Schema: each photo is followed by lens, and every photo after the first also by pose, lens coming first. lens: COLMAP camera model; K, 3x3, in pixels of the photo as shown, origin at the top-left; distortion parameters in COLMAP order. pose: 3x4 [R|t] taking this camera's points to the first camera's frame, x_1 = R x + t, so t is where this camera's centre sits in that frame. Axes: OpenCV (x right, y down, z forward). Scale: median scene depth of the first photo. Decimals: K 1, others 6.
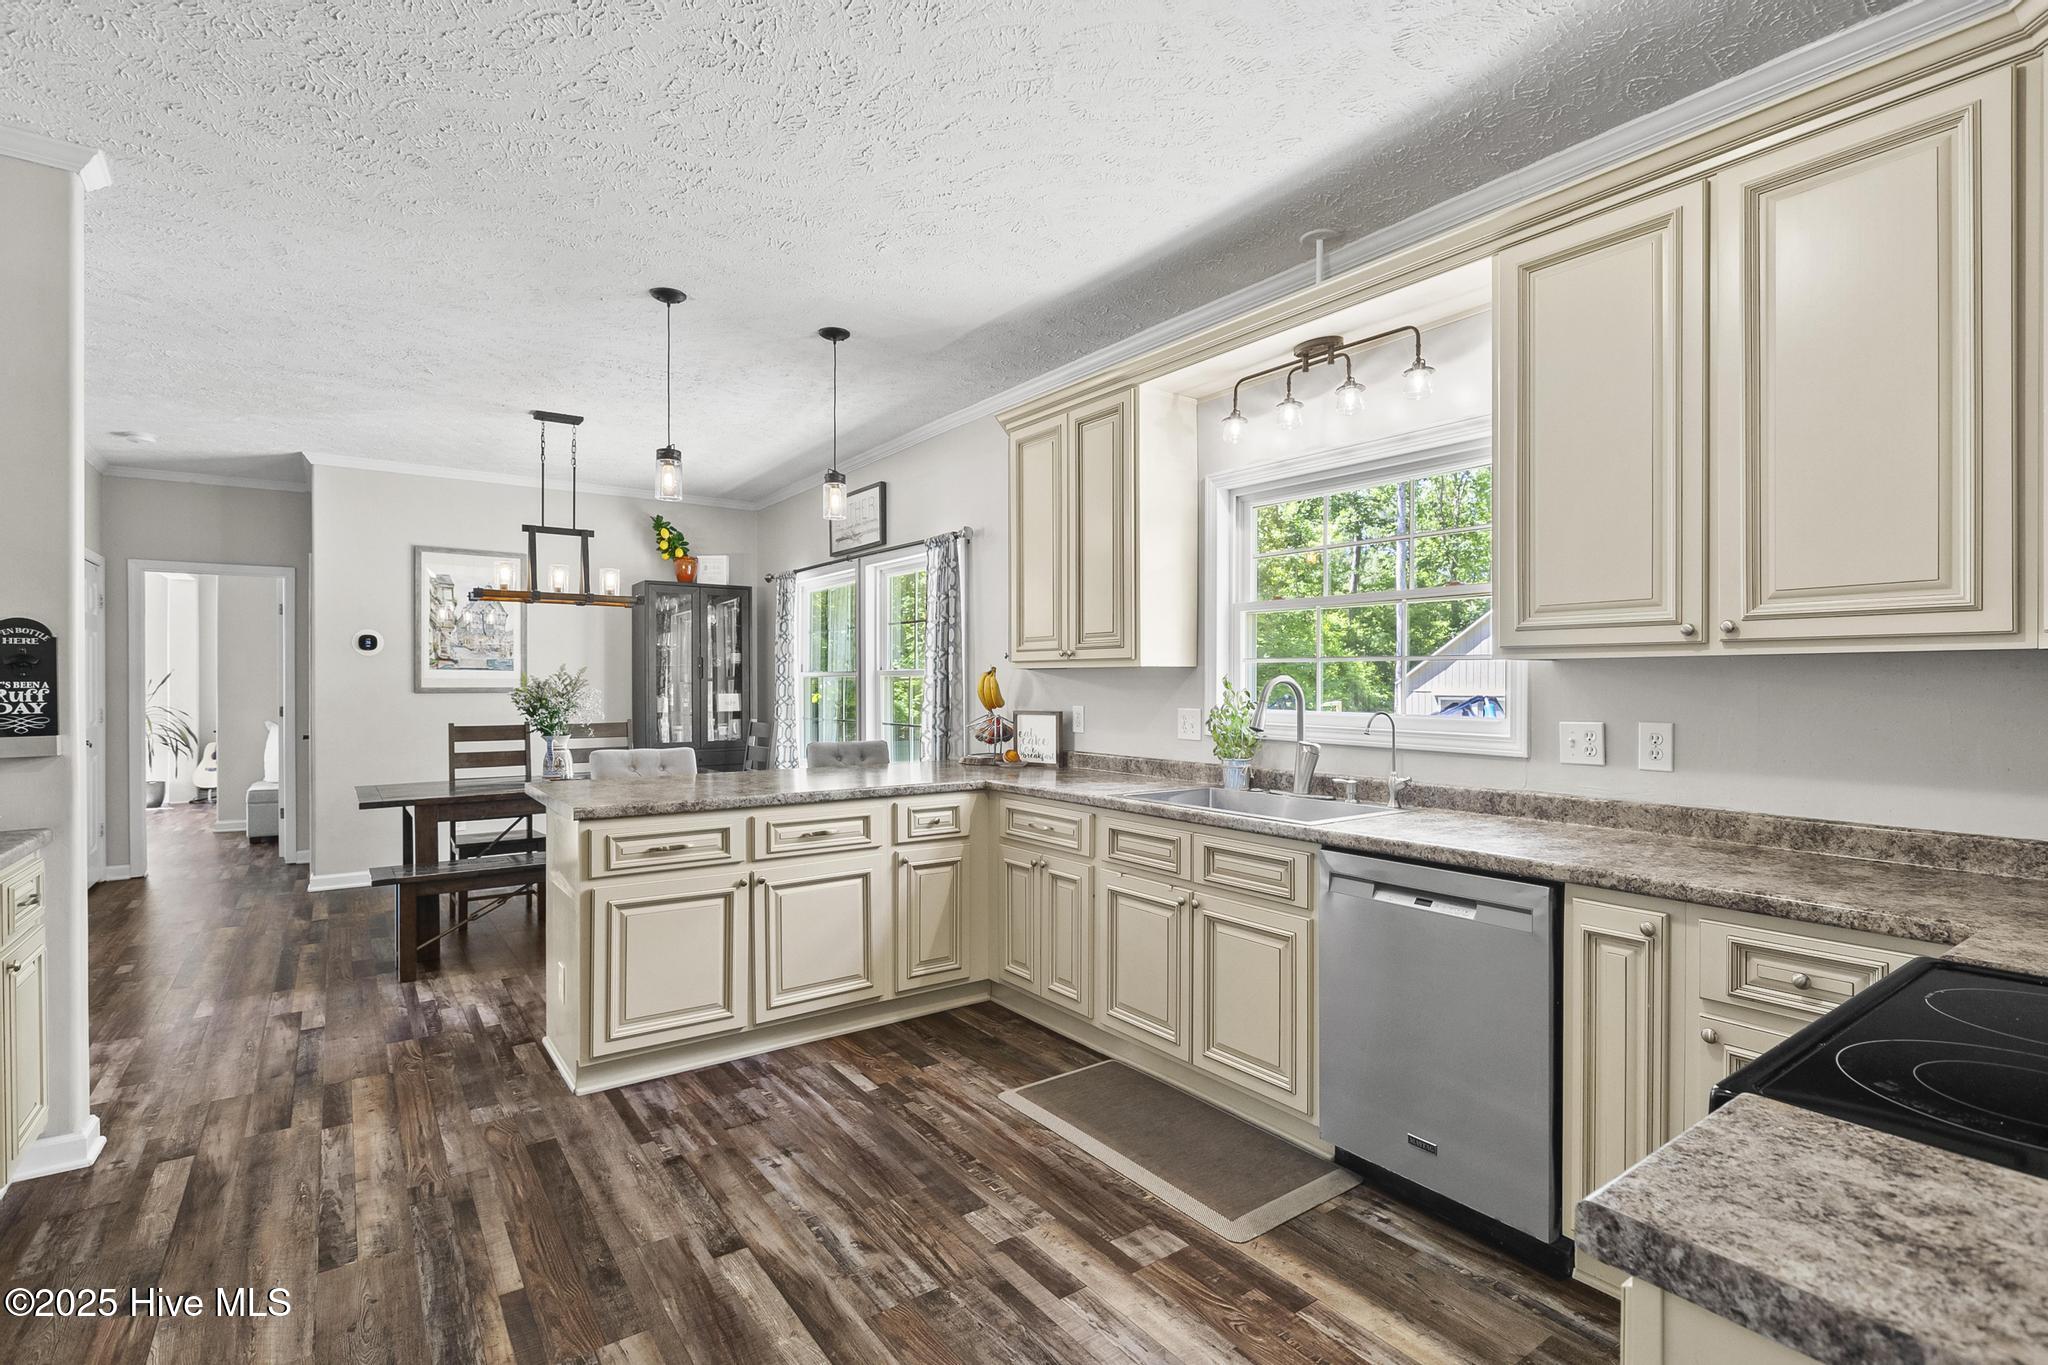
lens RADIAL K [[965.8, 0, 1028.5], [0, 965.8, 686.9], [0, 0, 1]] dist [0.000032, -0.000199]
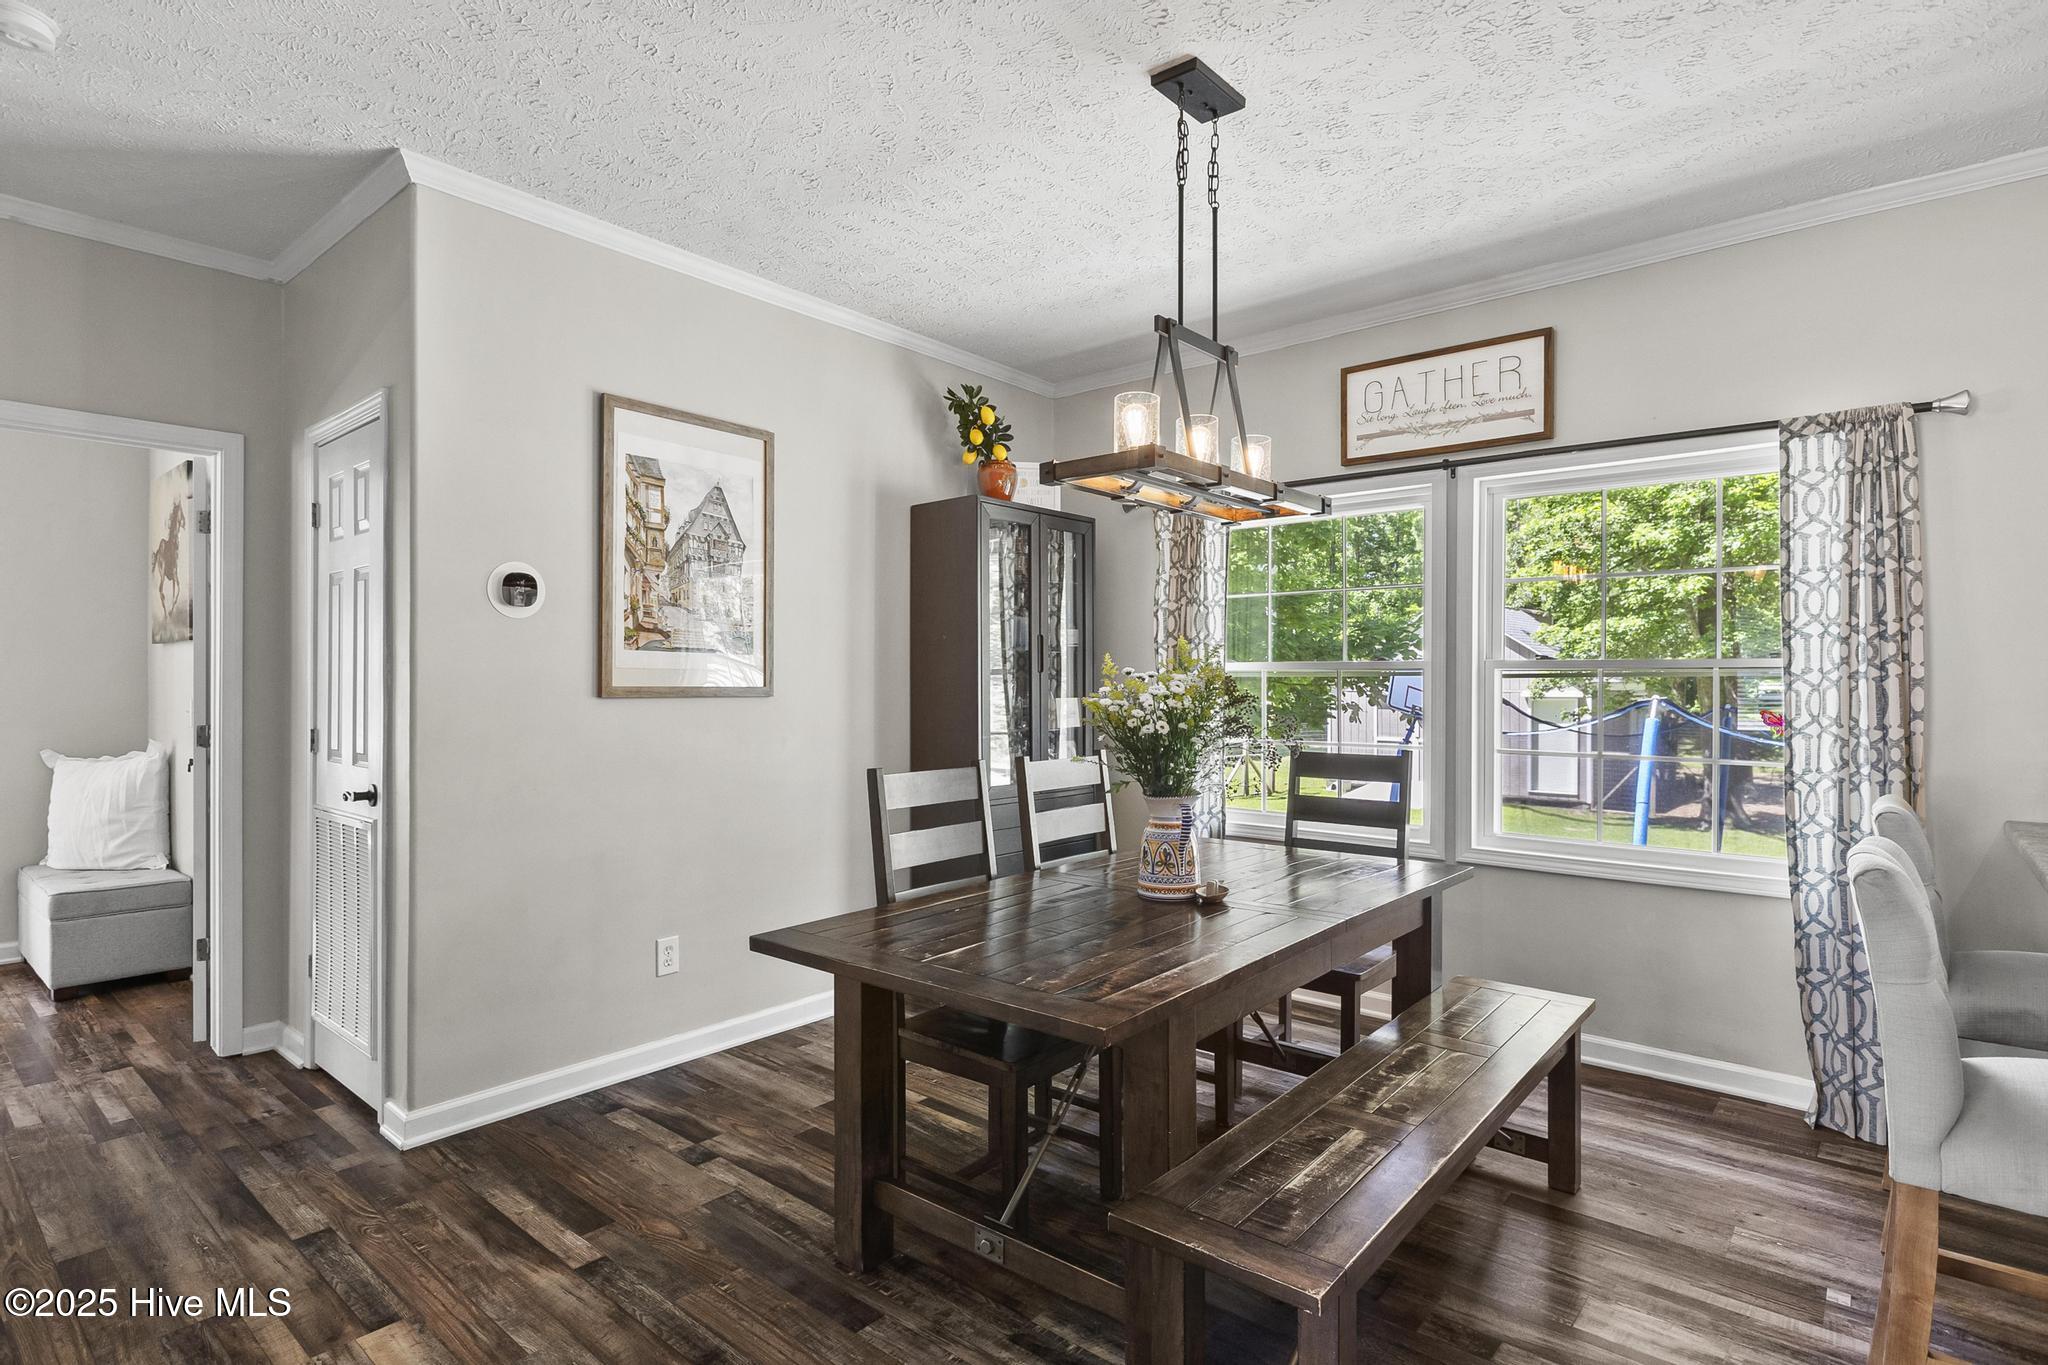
lens RADIAL K [[1058.8, 0, 1024.0], [0, 1058.8, 682.5], [0, 0, 1]] dist [0.000173, 0.000103]
pose [[0.969847, 0.003619, 0.243689, -0.962394], [-0.002977, 0.999991, -0.003005, -0.000647], [-0.243697, 0.002189, 0.969849, 0.746667]]
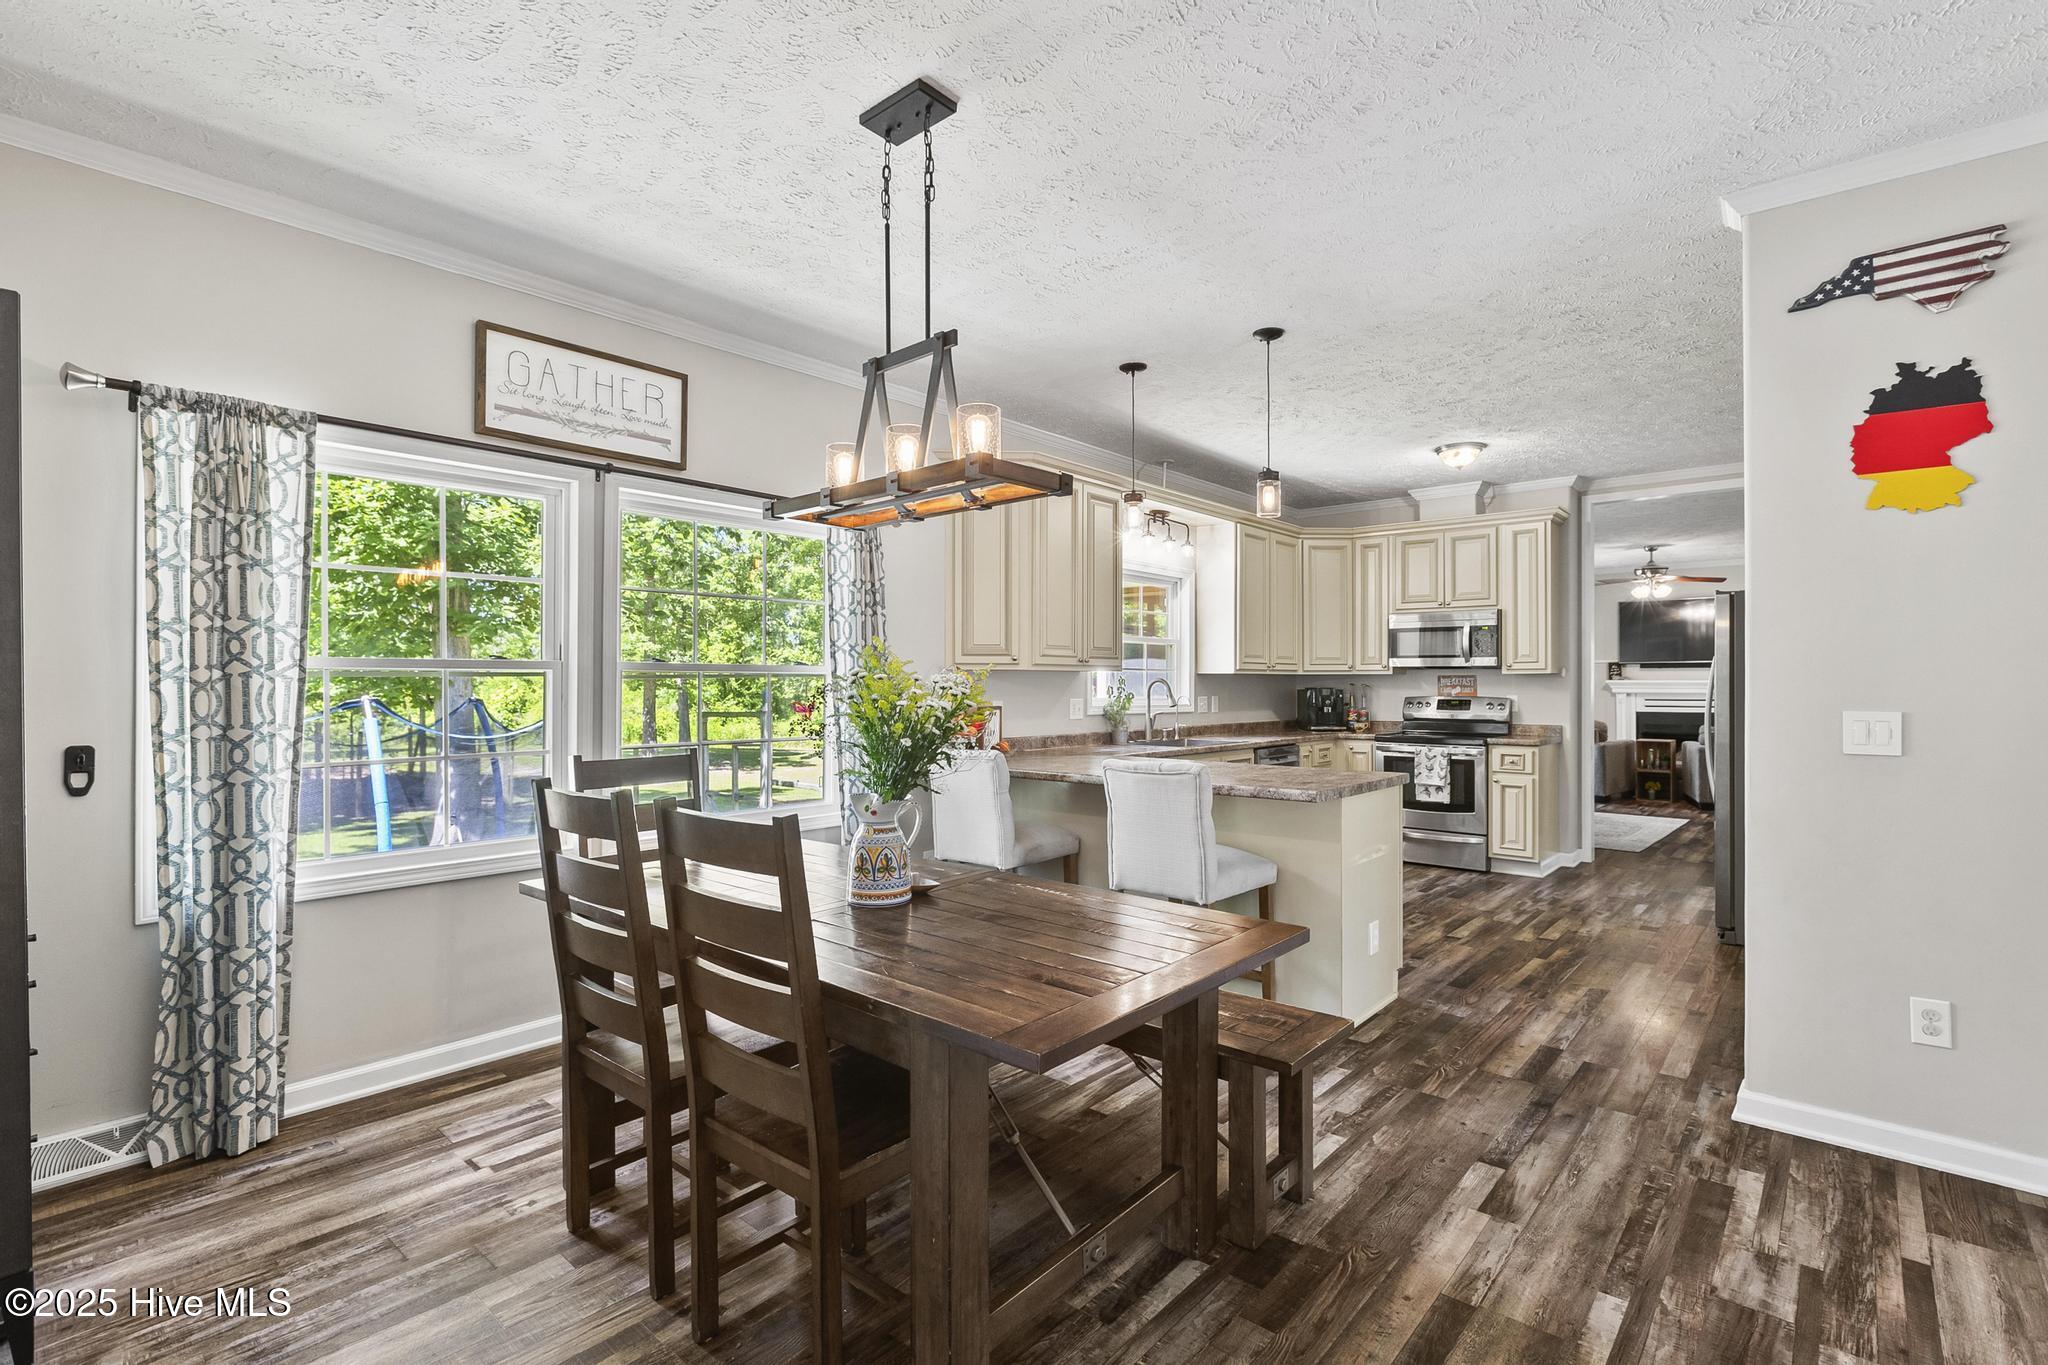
lens RADIAL K [[951.6, 0, 1031.5], [0, 951.6, 677.8], [0, 0, 1]] dist [-0.001486, 0.000010]
pose [[-0.233763, 0.007609, 0.972264, -1.326282], [0.006318, 0.999960, -0.006307, -0.001972], [-0.972273, 0.004669, -0.233801, 1.469902]]
